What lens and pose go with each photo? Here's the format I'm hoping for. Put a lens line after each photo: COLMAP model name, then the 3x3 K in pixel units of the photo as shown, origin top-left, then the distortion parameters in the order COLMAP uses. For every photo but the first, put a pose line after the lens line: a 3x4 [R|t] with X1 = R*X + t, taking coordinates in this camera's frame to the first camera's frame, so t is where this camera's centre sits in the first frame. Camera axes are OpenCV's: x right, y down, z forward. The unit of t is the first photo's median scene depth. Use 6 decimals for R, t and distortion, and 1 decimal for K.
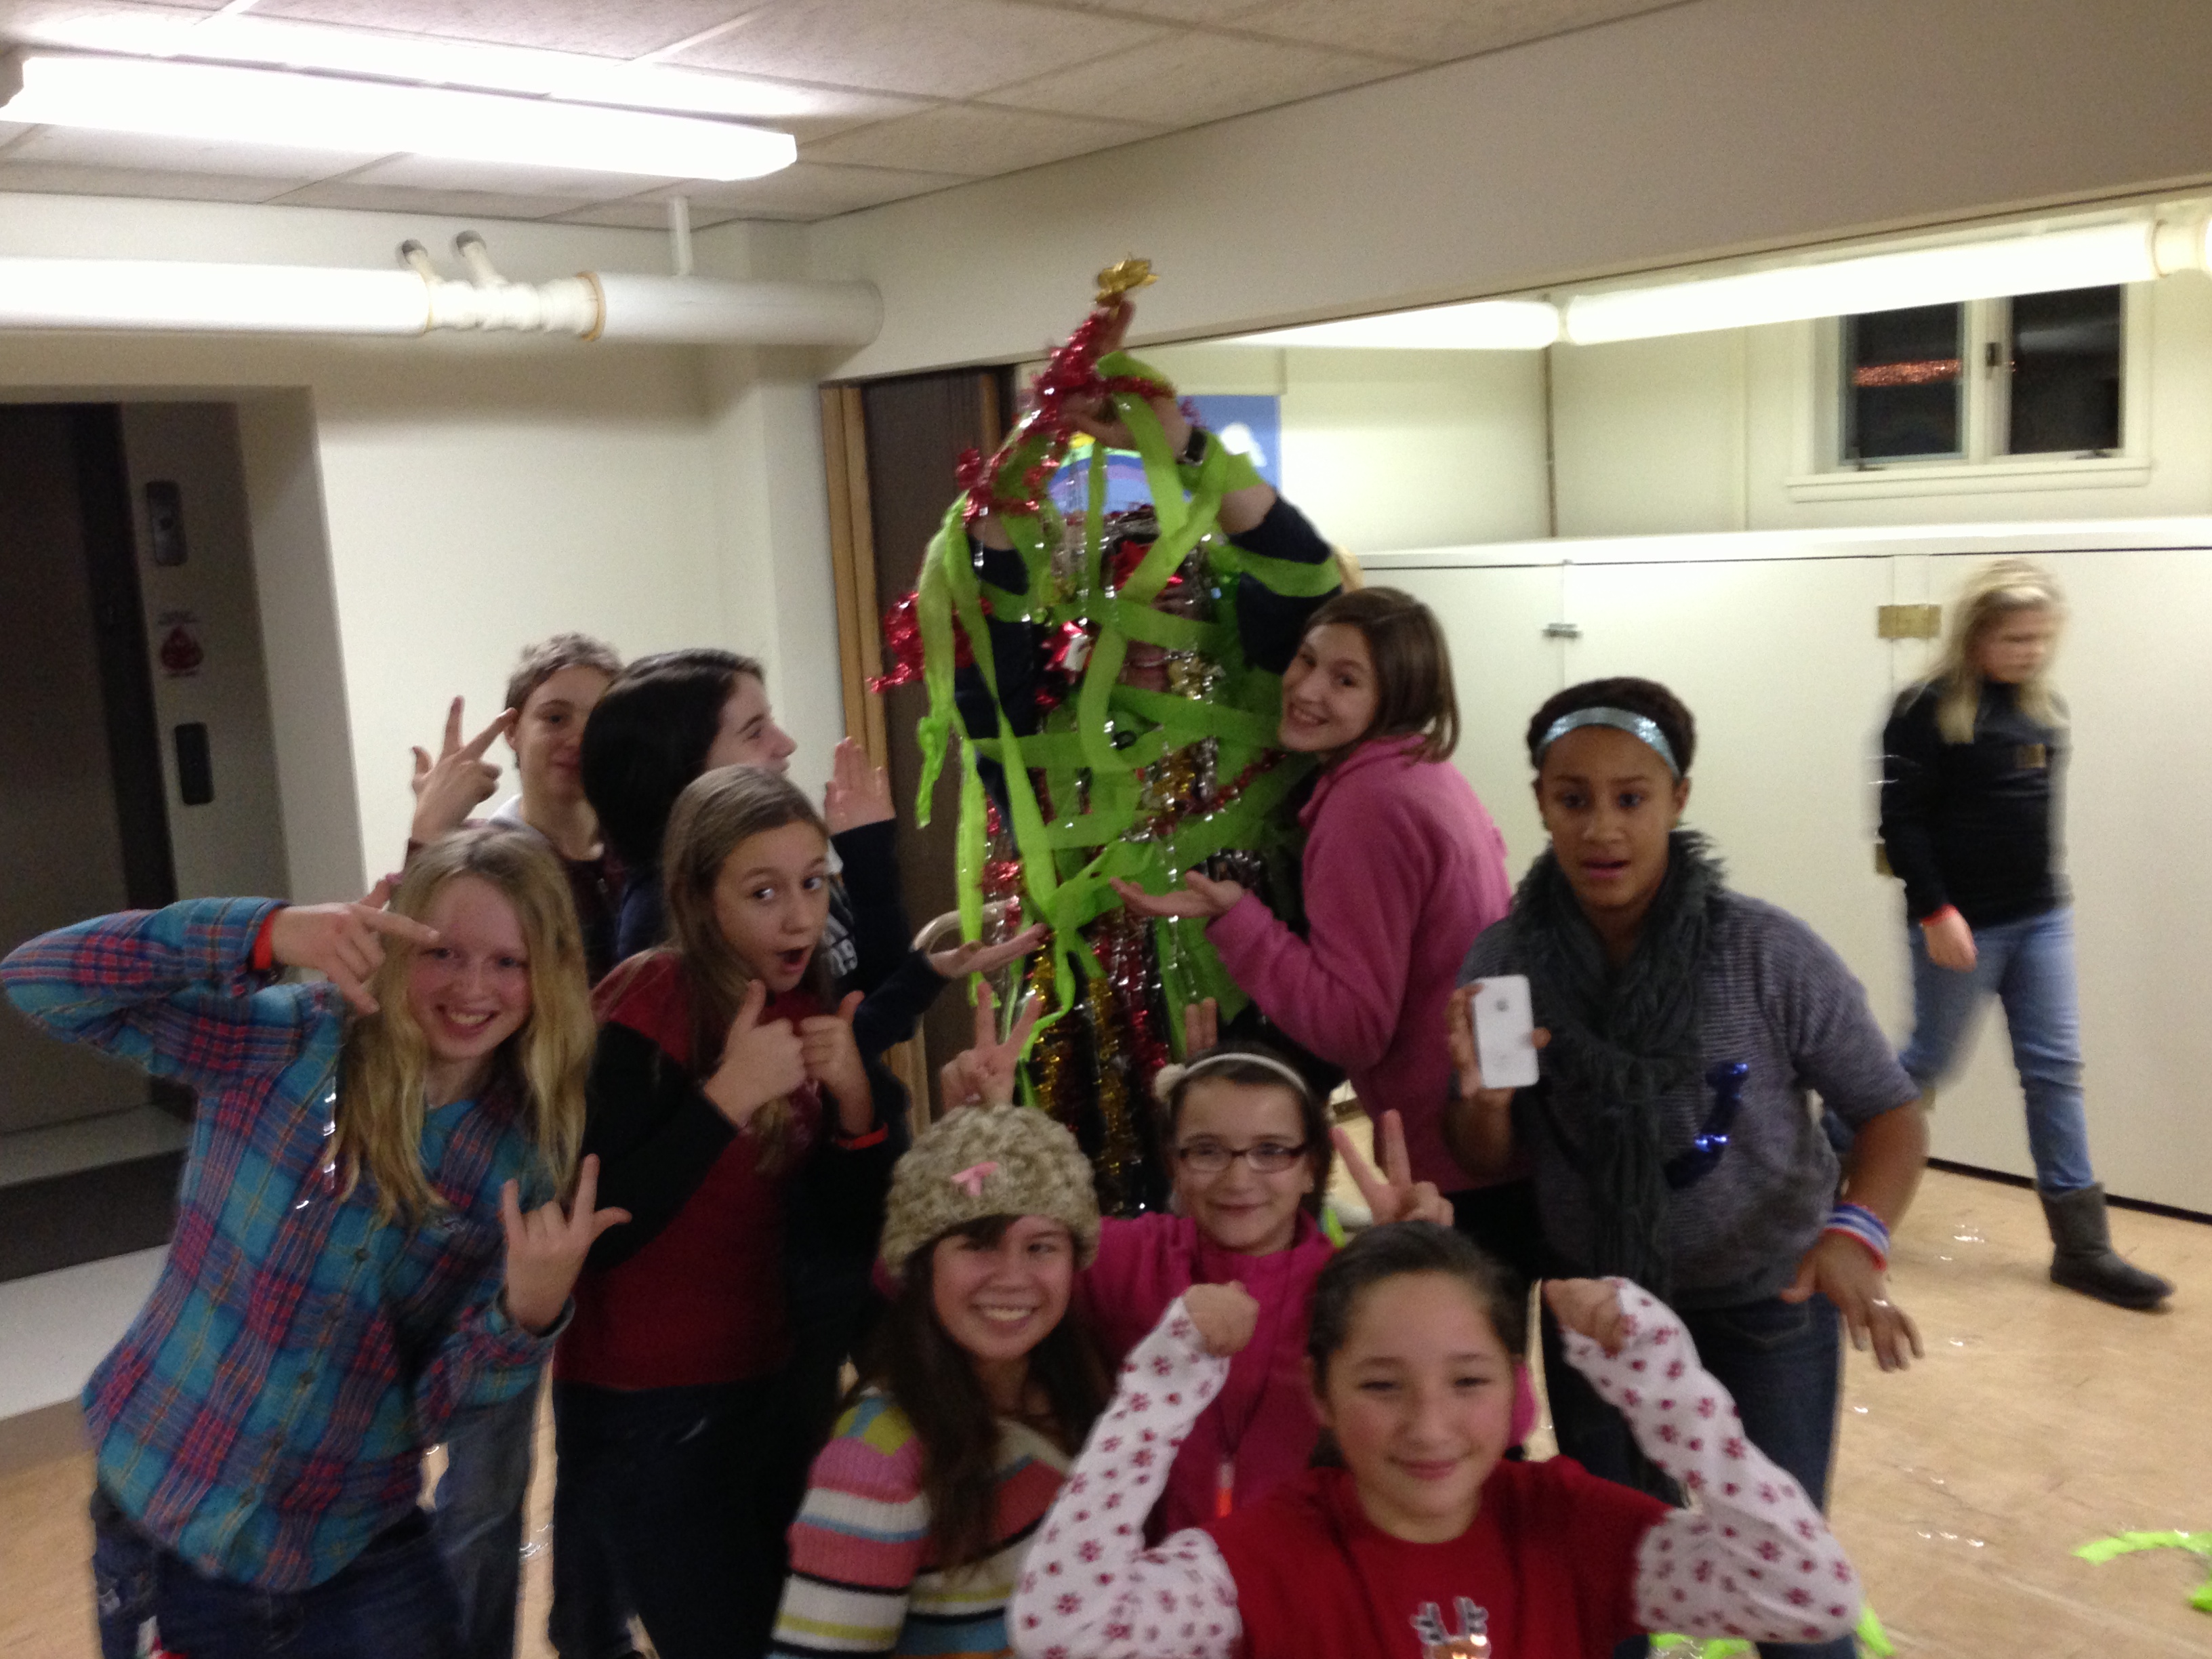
lens RADIAL K [[2121.9, 0, 1106.0], [0, 2121.9, 829.5], [0, 0, 1]] dist [0.189169, -0.292556]
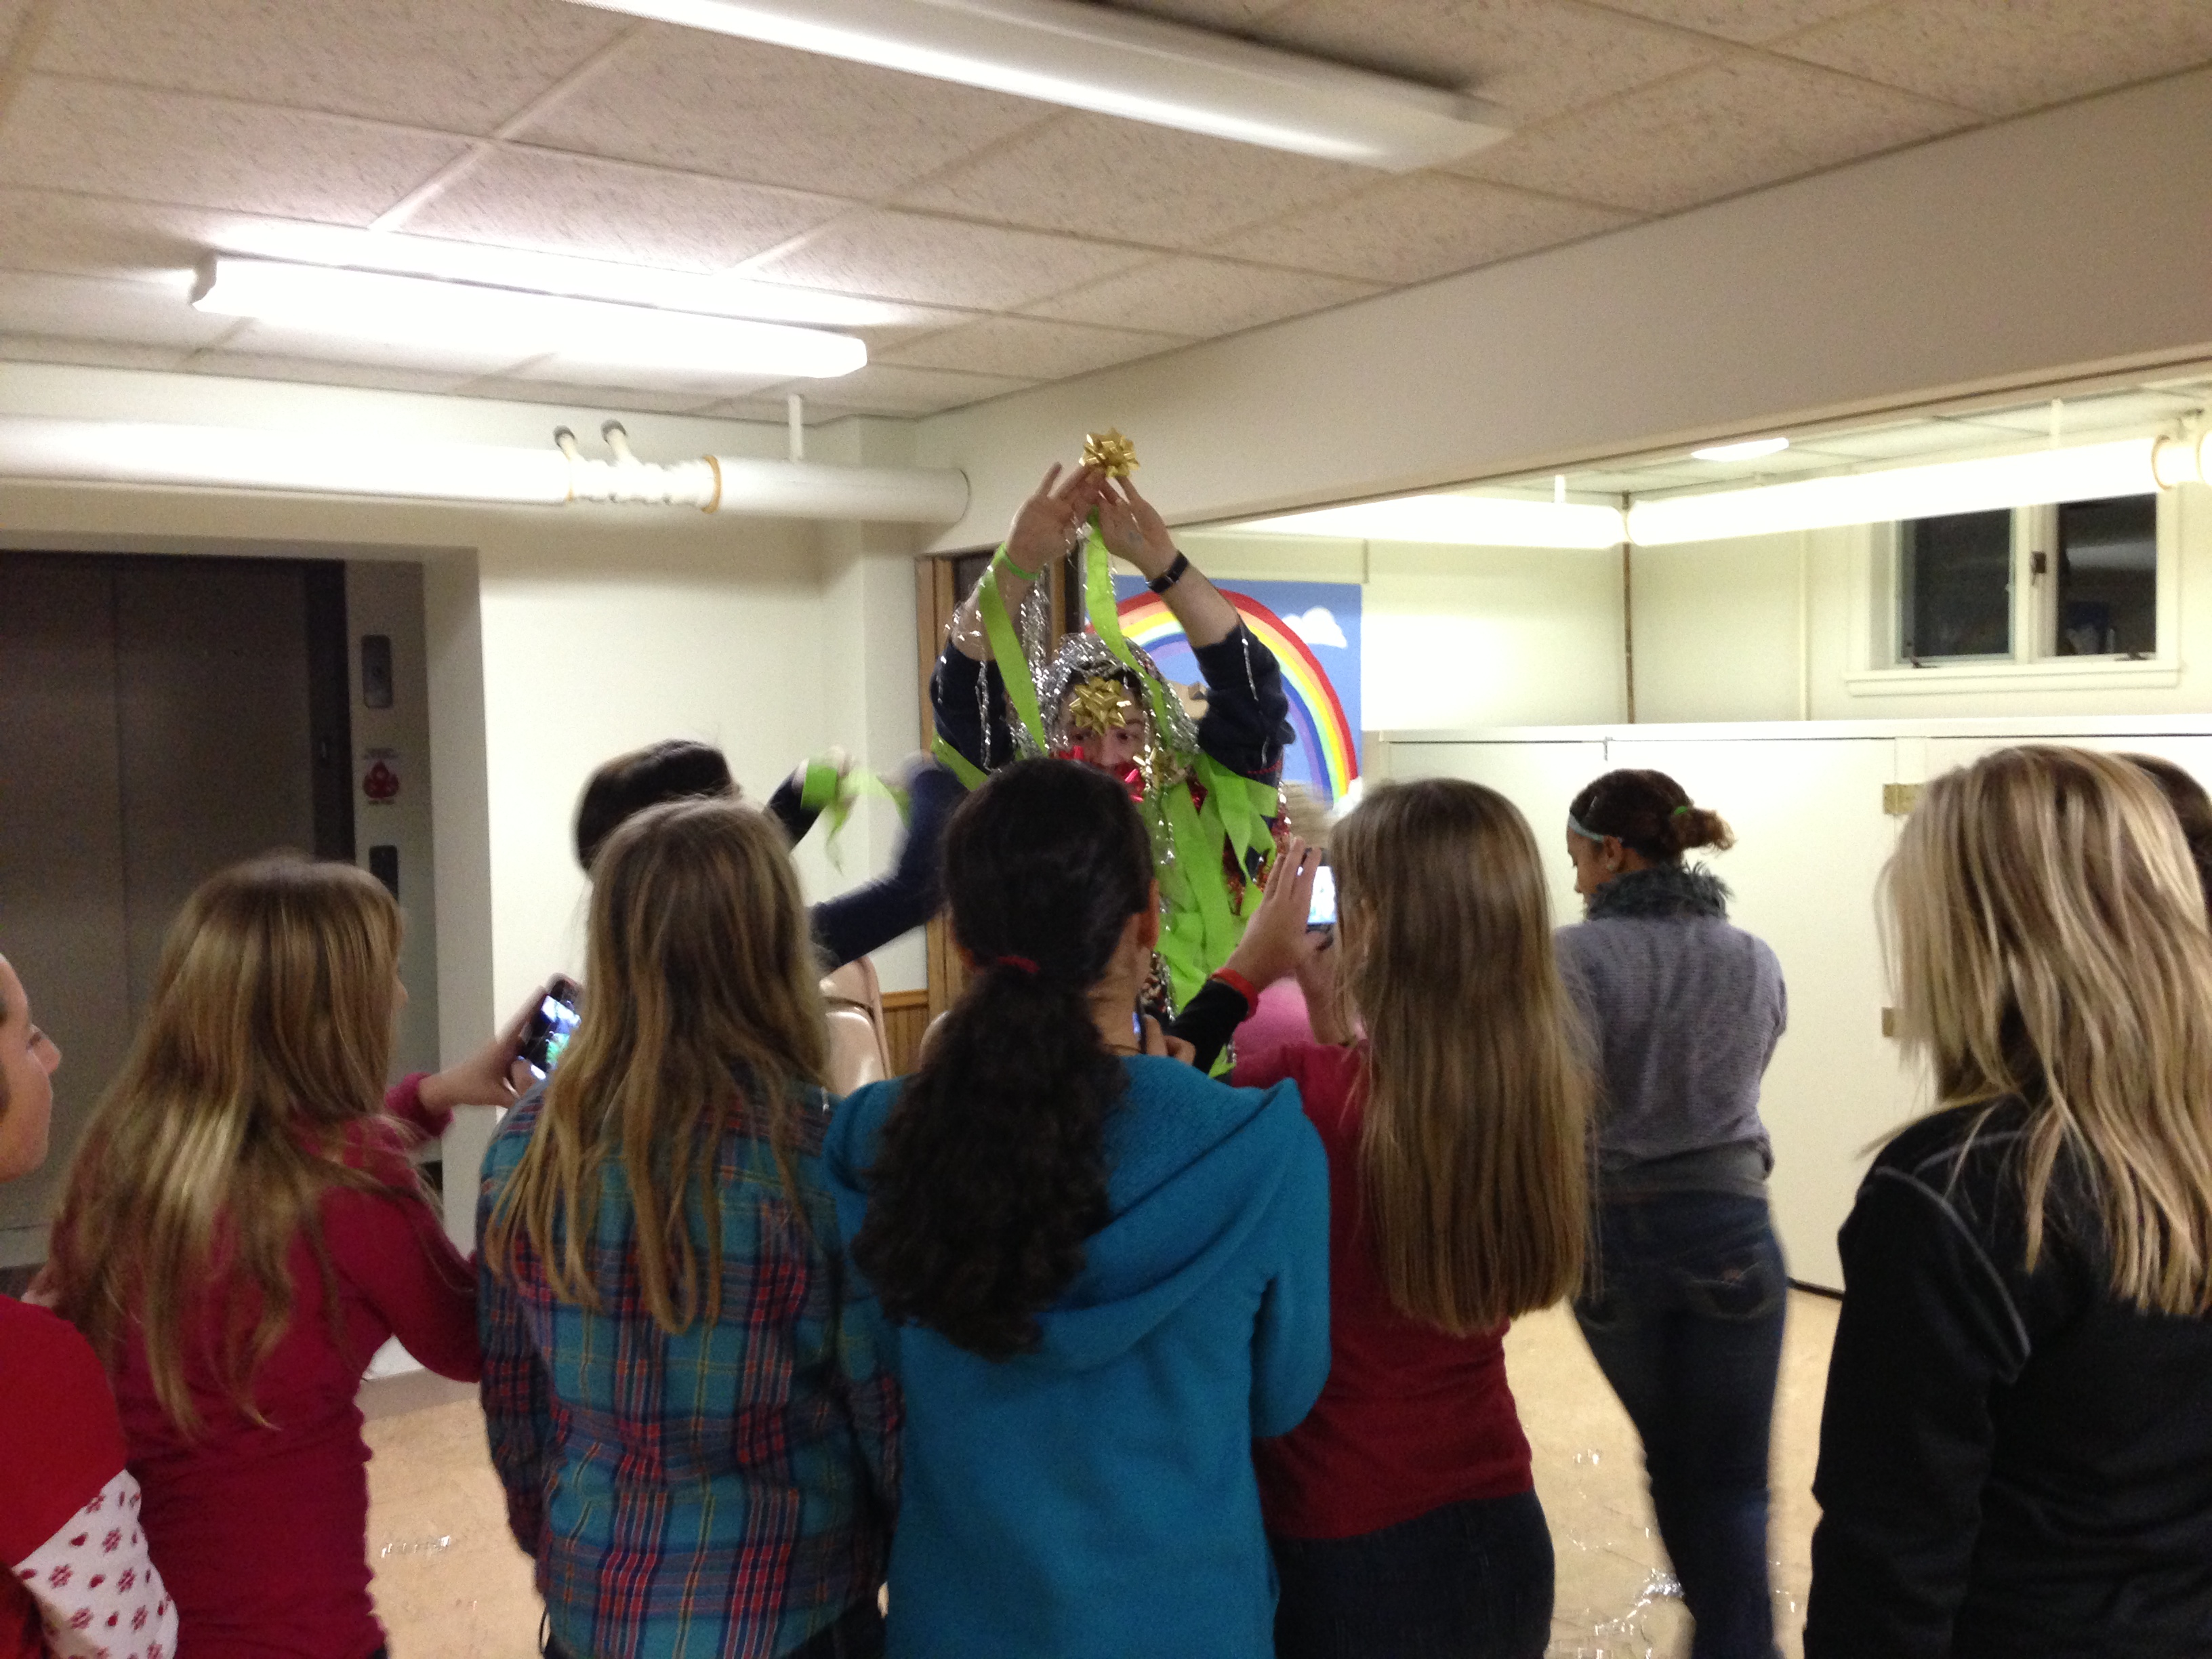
lens RADIAL K [[2121.9, 0, 1106.0], [0, 2121.9, 829.5], [0, 0, 1]] dist [0.189169, -0.292556]
pose [[0.992467, 0.037128, -0.116752, 0.104190], [-0.048624, 0.994075, -0.097213, 0.041605], [0.112451, 0.102158, 0.988392, -0.093729]]
